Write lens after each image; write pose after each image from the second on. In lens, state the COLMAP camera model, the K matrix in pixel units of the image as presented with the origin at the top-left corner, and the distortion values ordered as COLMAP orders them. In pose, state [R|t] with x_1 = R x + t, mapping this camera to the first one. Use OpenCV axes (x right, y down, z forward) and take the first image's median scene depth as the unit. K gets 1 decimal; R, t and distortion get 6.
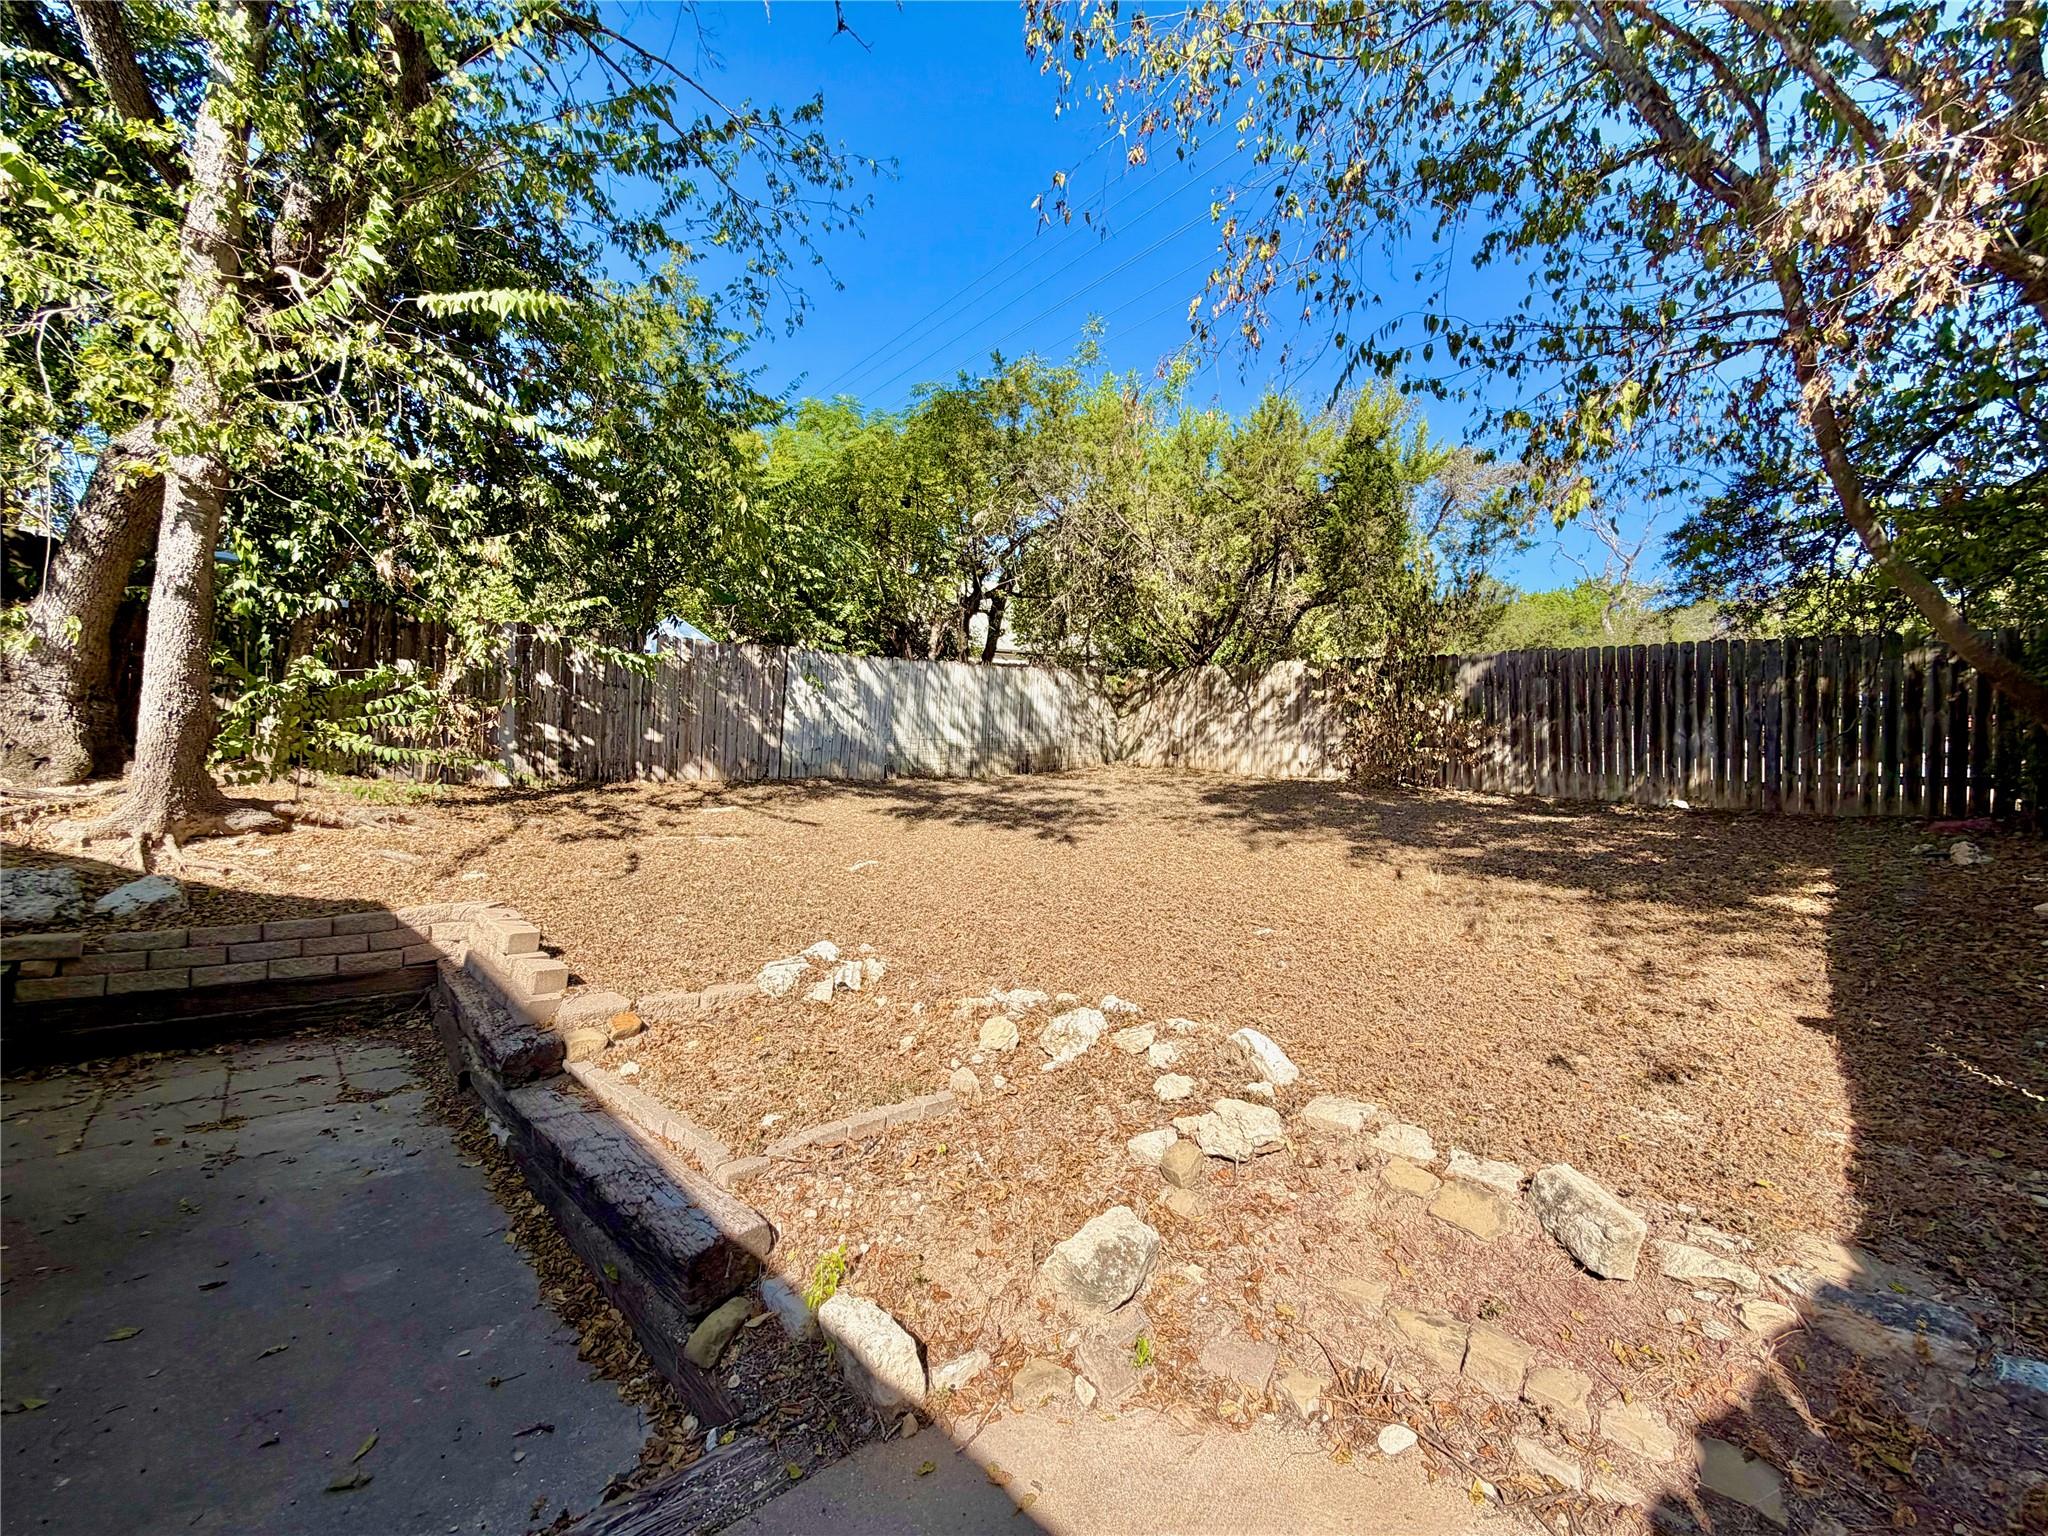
lens RADIAL K [[816.7, 0, 1015.6], [0, 816.7, 768.1], [0, 0, 1]] dist [-0.001166, 0.000359]
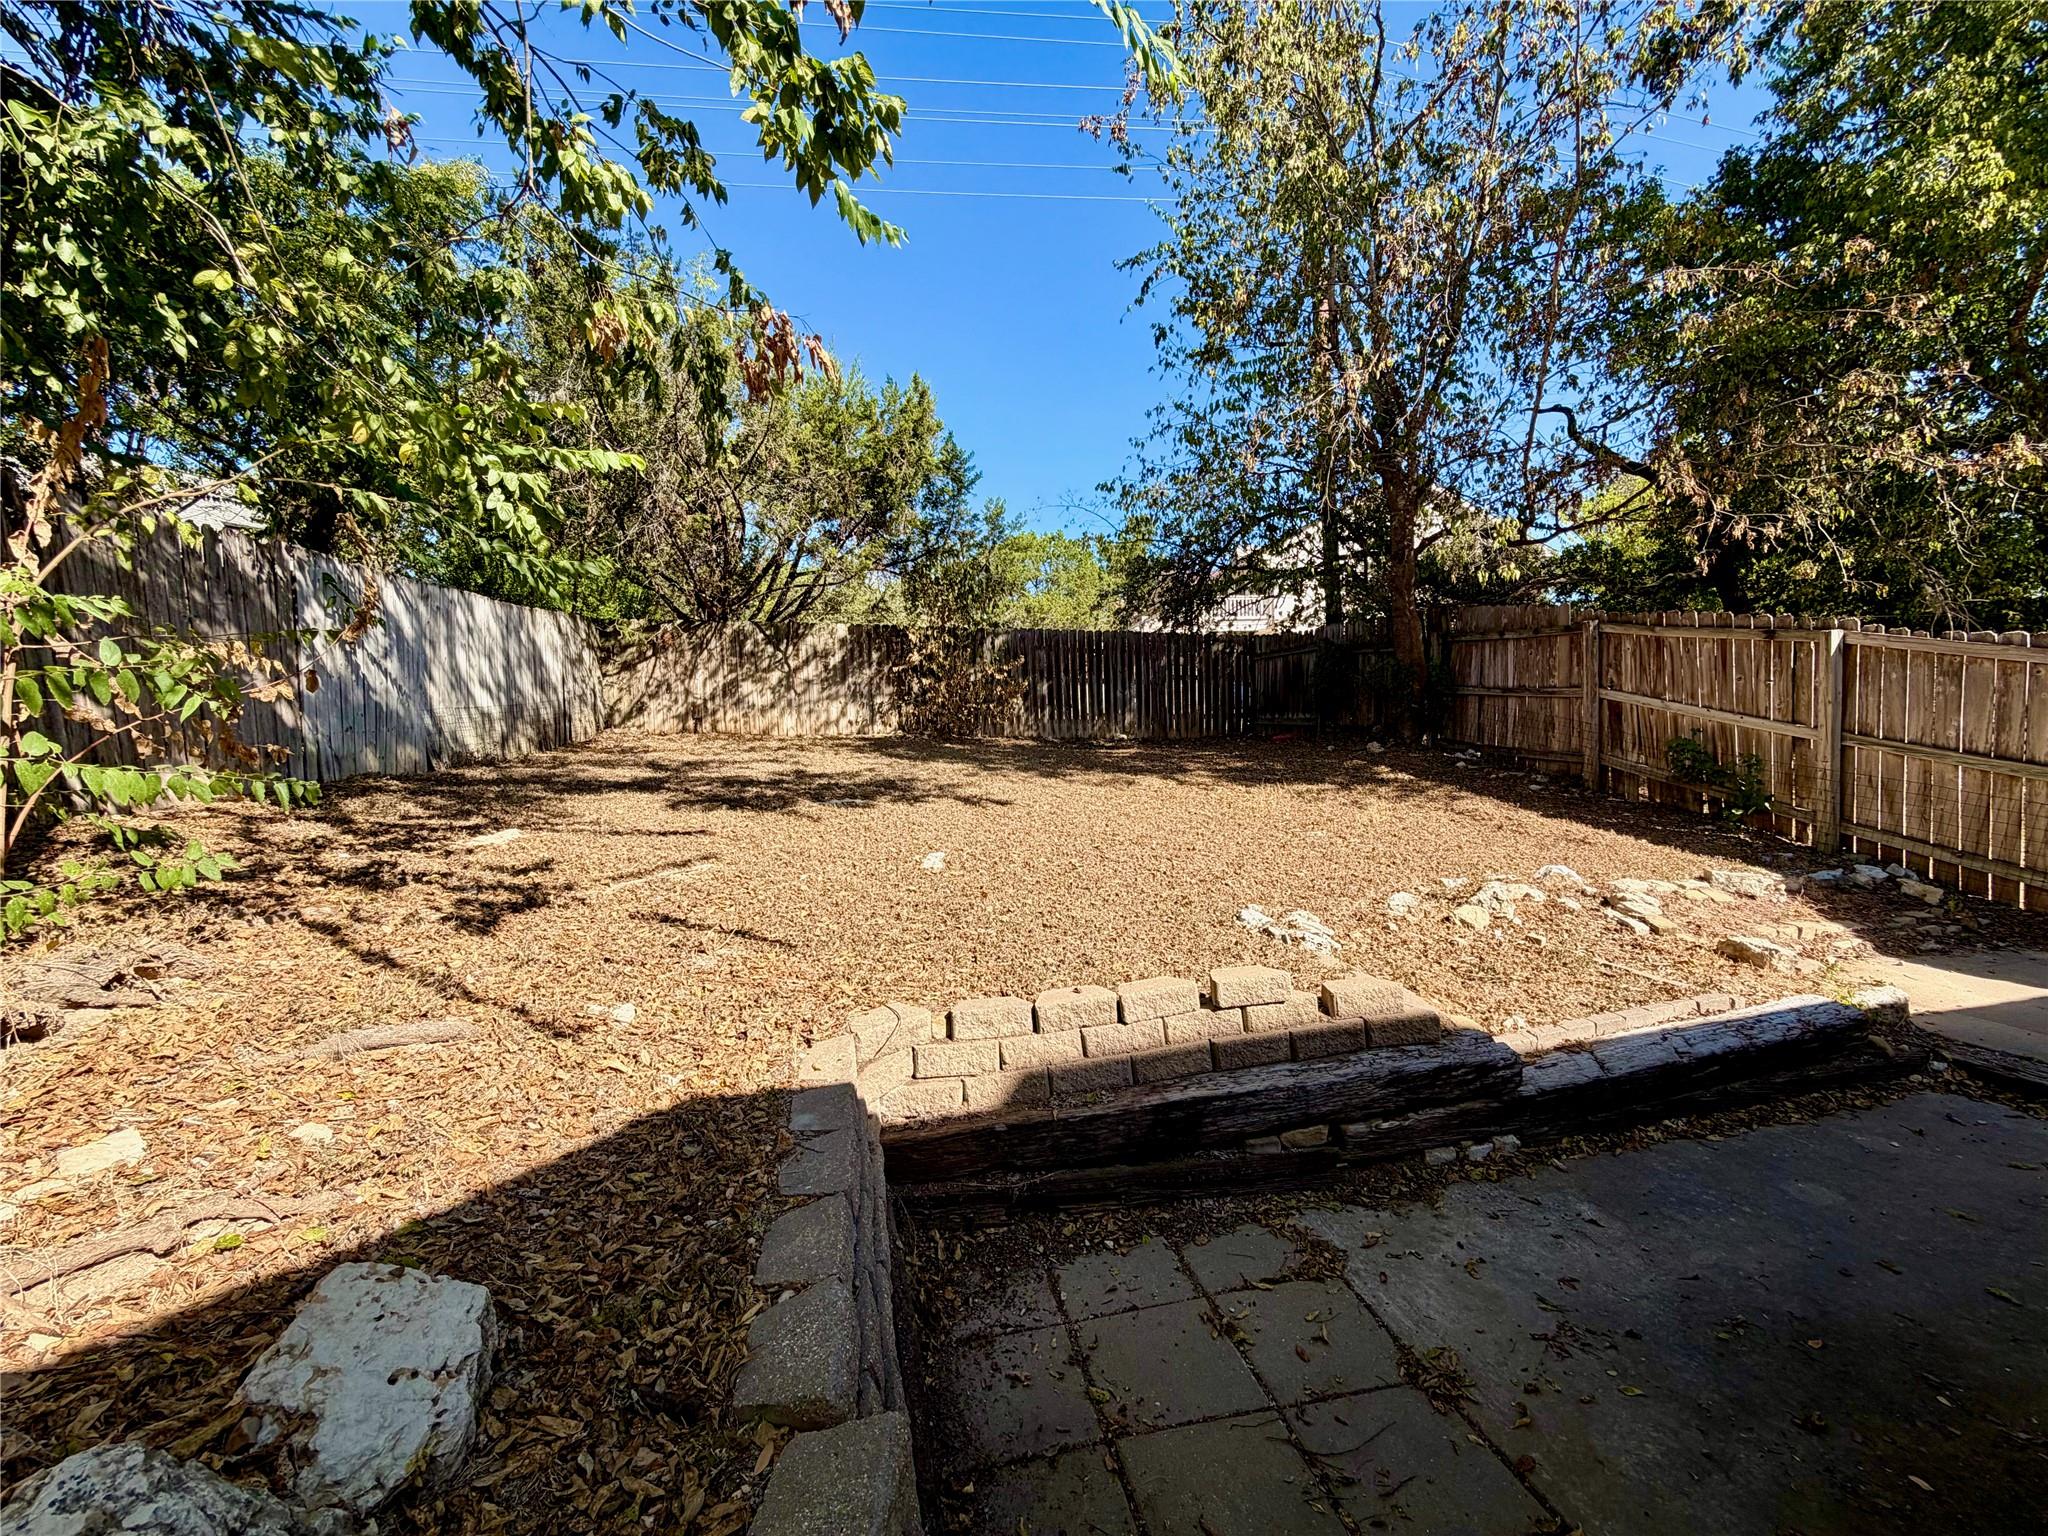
lens RADIAL K [[804.5, 0, 1024.0], [0, 804.5, 768.0], [0, 0, 1]] dist [0.000789, 0.000126]
pose [[0.524557, -0.086463, 0.846973, -0.400114], [0.044311, 0.996254, 0.074259, -0.012033], [-0.850221, -0.001423, 0.526423, 0.245216]]
